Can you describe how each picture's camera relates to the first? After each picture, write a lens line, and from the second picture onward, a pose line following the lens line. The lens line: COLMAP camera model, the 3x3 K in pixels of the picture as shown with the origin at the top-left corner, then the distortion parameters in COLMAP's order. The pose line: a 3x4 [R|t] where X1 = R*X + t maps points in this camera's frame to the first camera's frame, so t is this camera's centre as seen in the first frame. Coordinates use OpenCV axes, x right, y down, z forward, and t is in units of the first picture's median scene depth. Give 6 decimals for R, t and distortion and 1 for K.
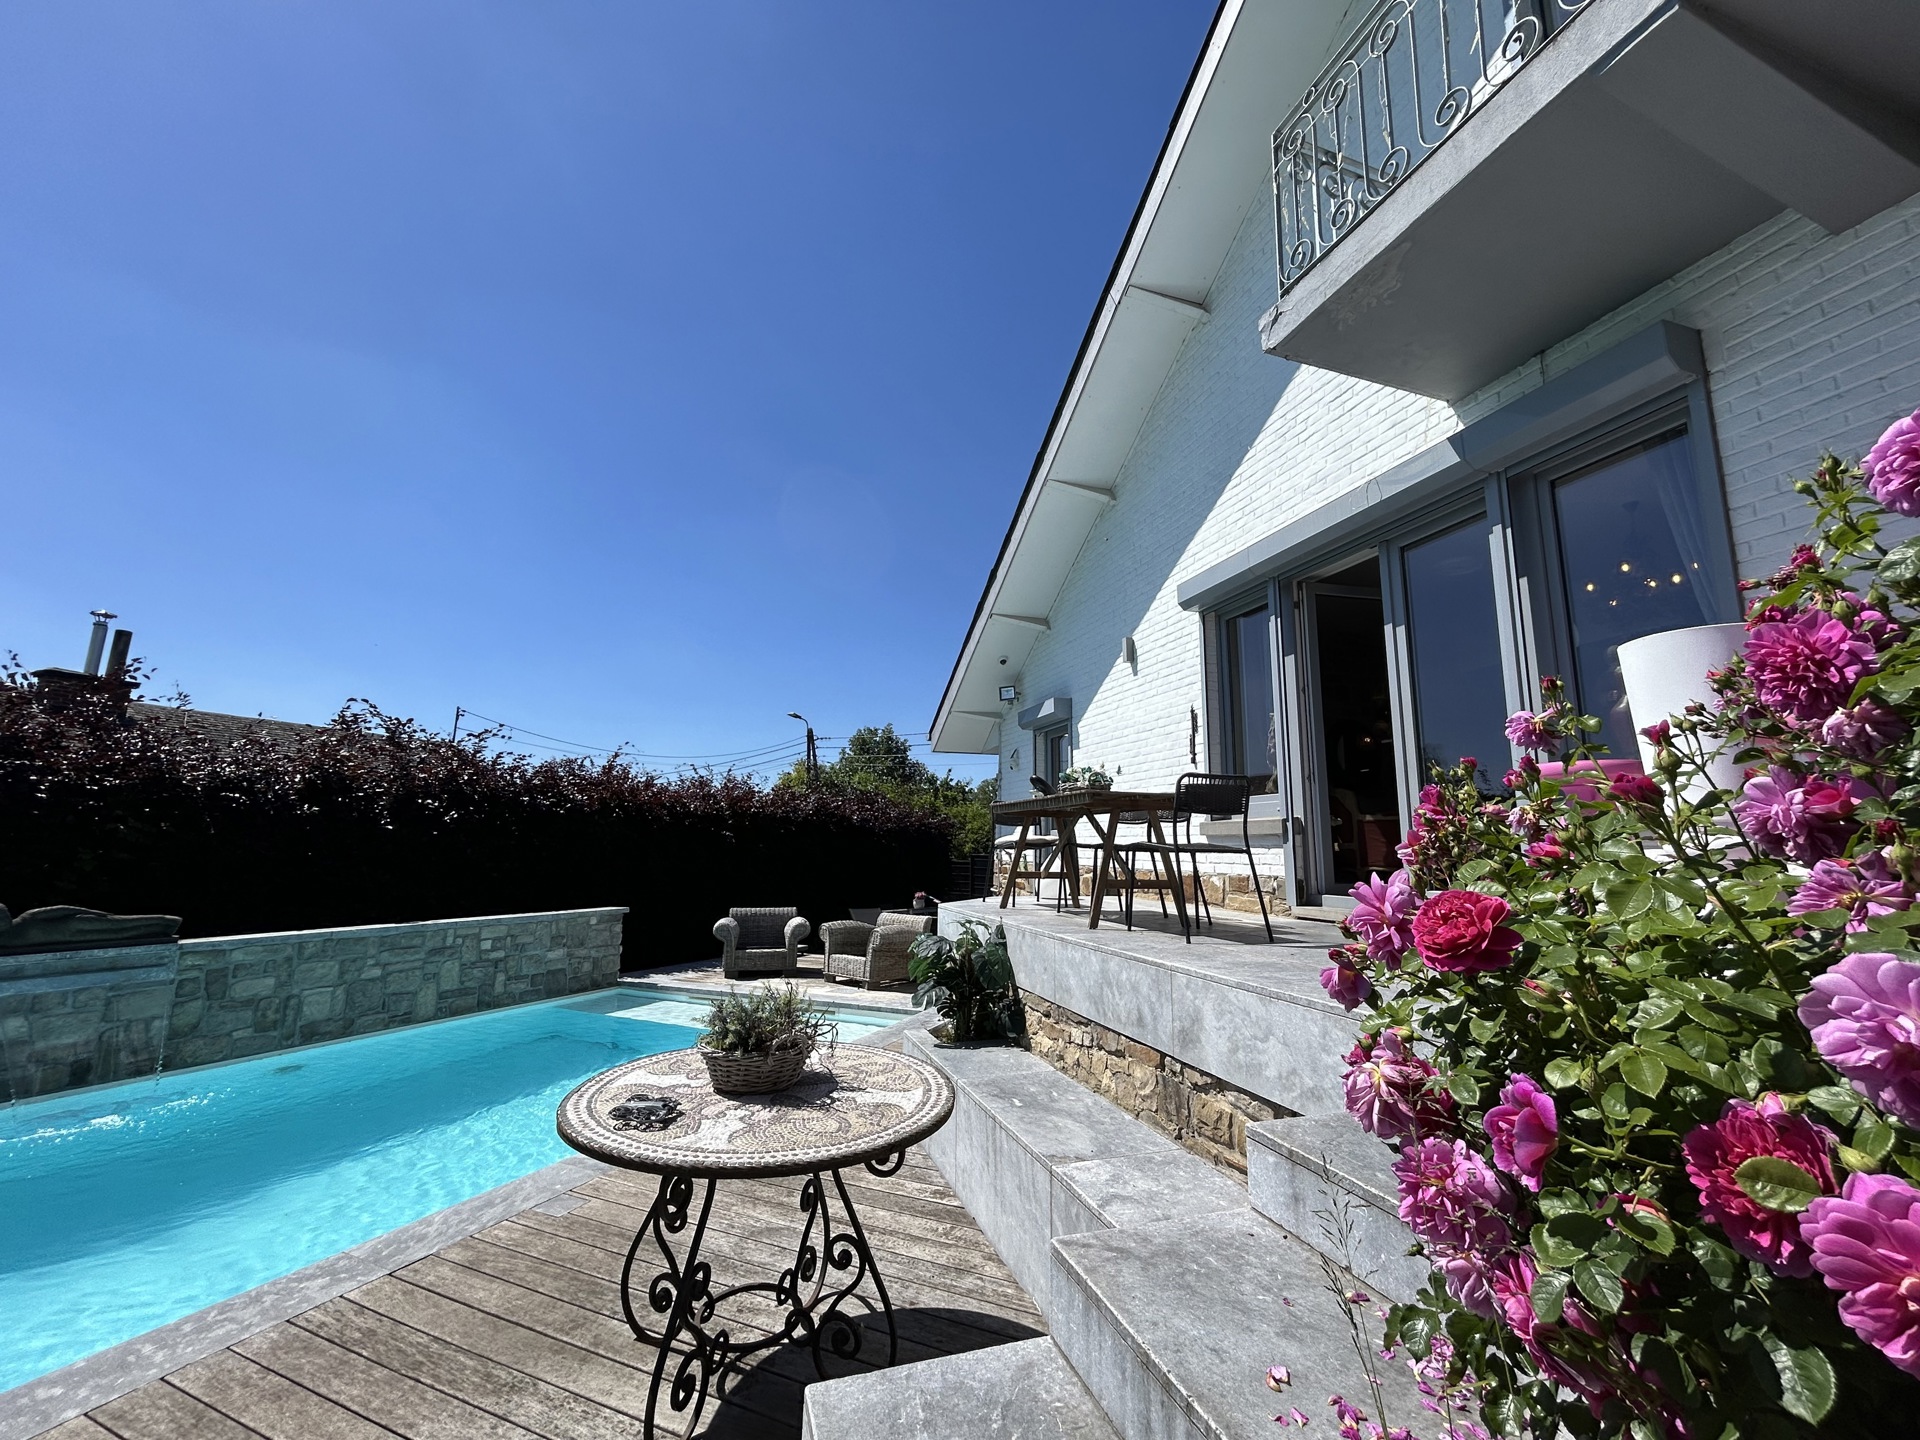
lens RADIAL K [[776.9, 0, 957.5], [0, 776.9, 719.7], [0, 0, 1]] dist [-0.001593, 0.001272]
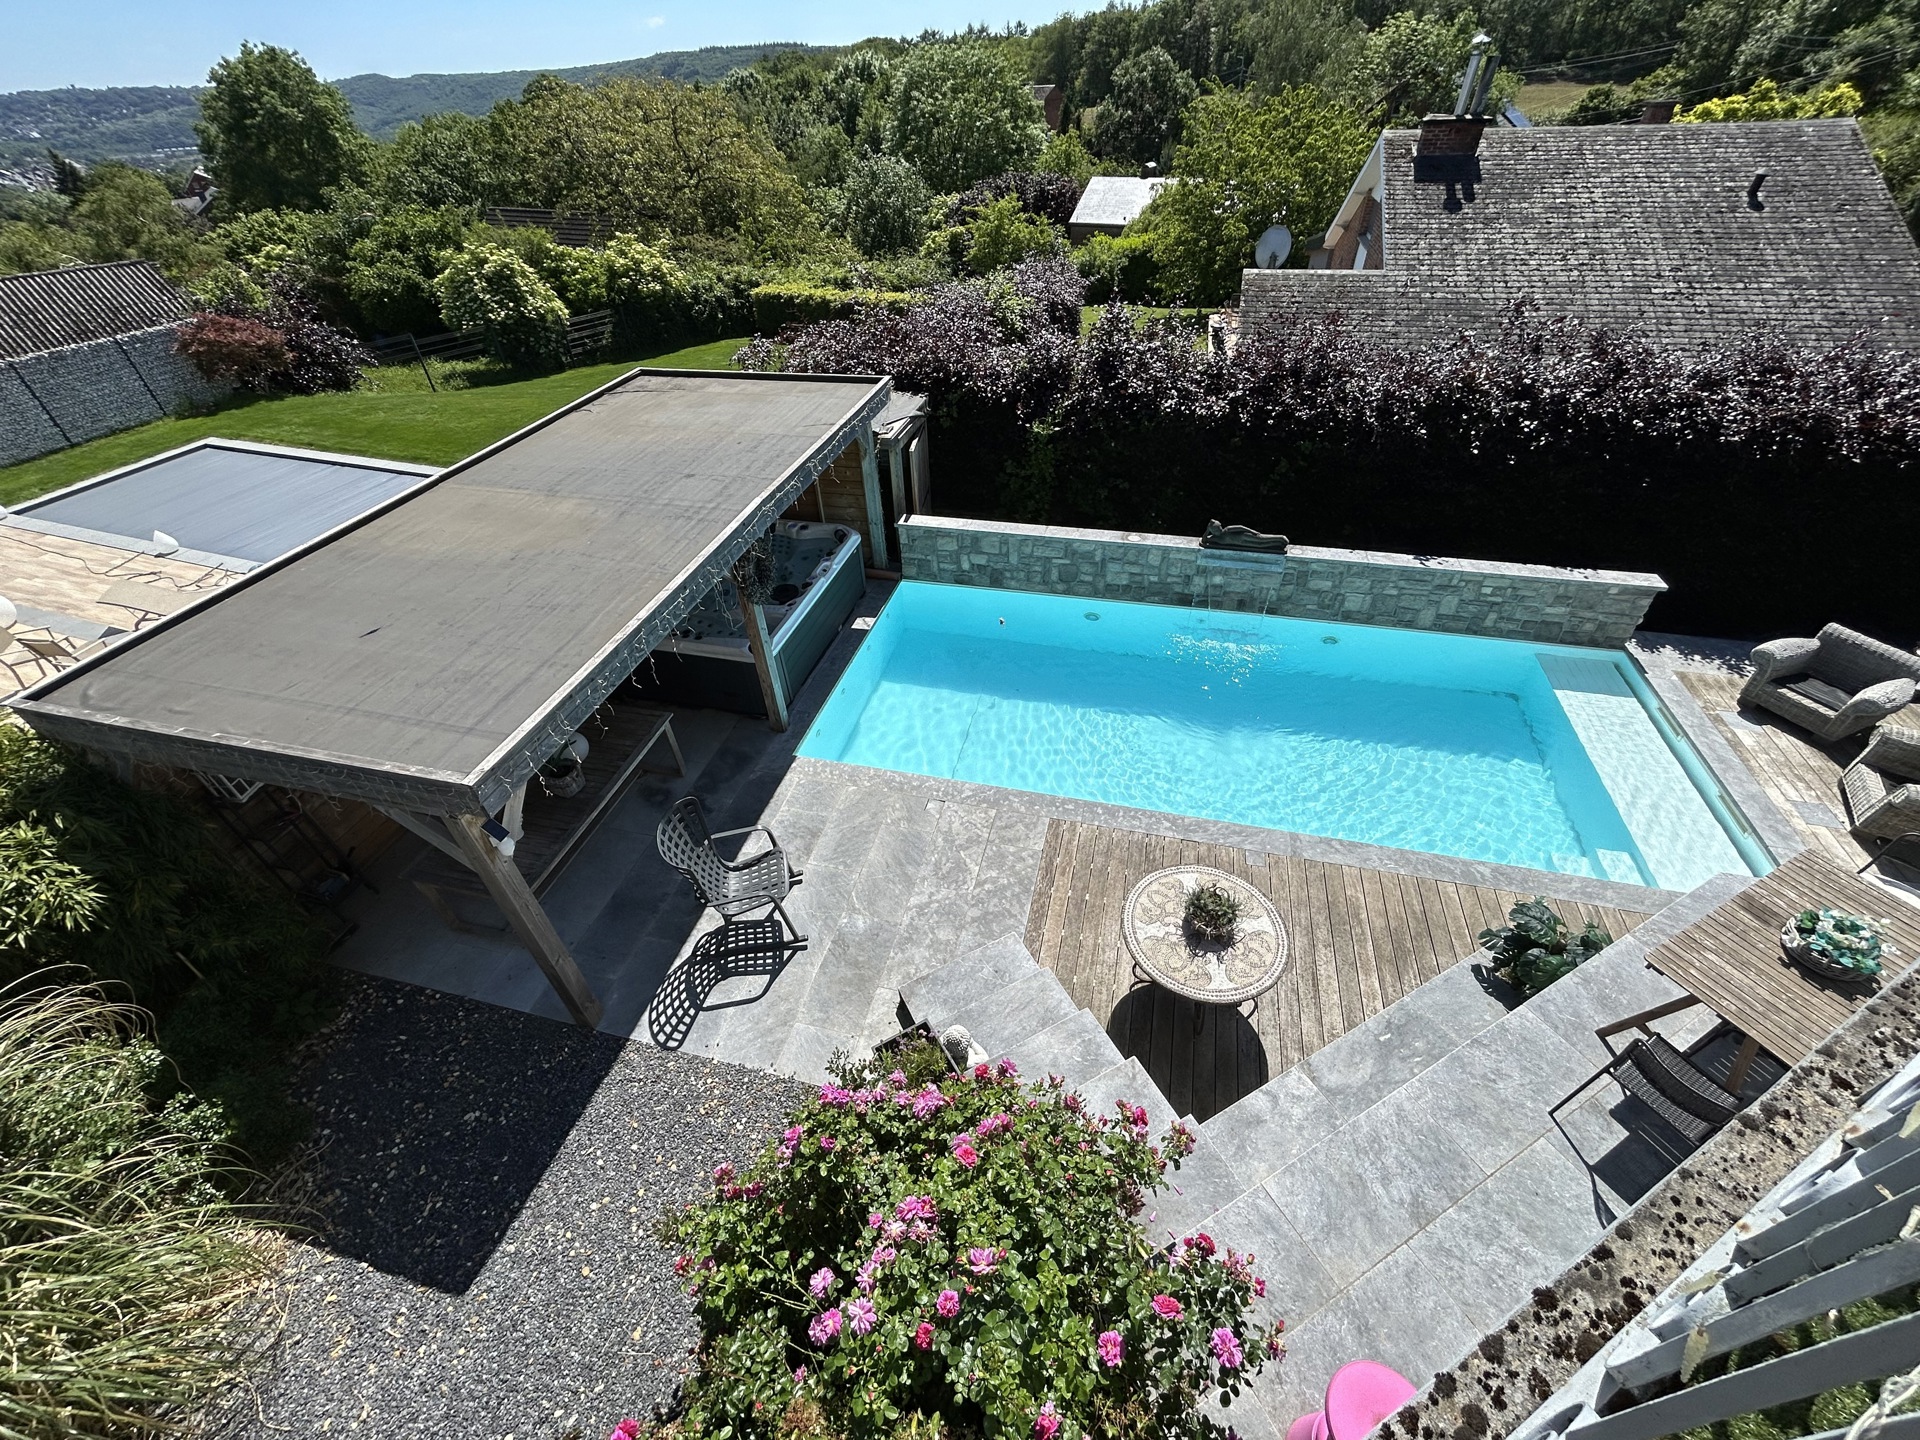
lens RADIAL K [[776.9, 0, 957.5], [0, 776.9, 719.7], [0, 0, 1]] dist [-0.001593, 0.001272]
pose [[0.161773, 0.617116, -0.770063, 0.391390], [0.199182, 0.743862, 0.637962, -0.605065], [0.966517, -0.256588, -0.002582, 0.171240]]
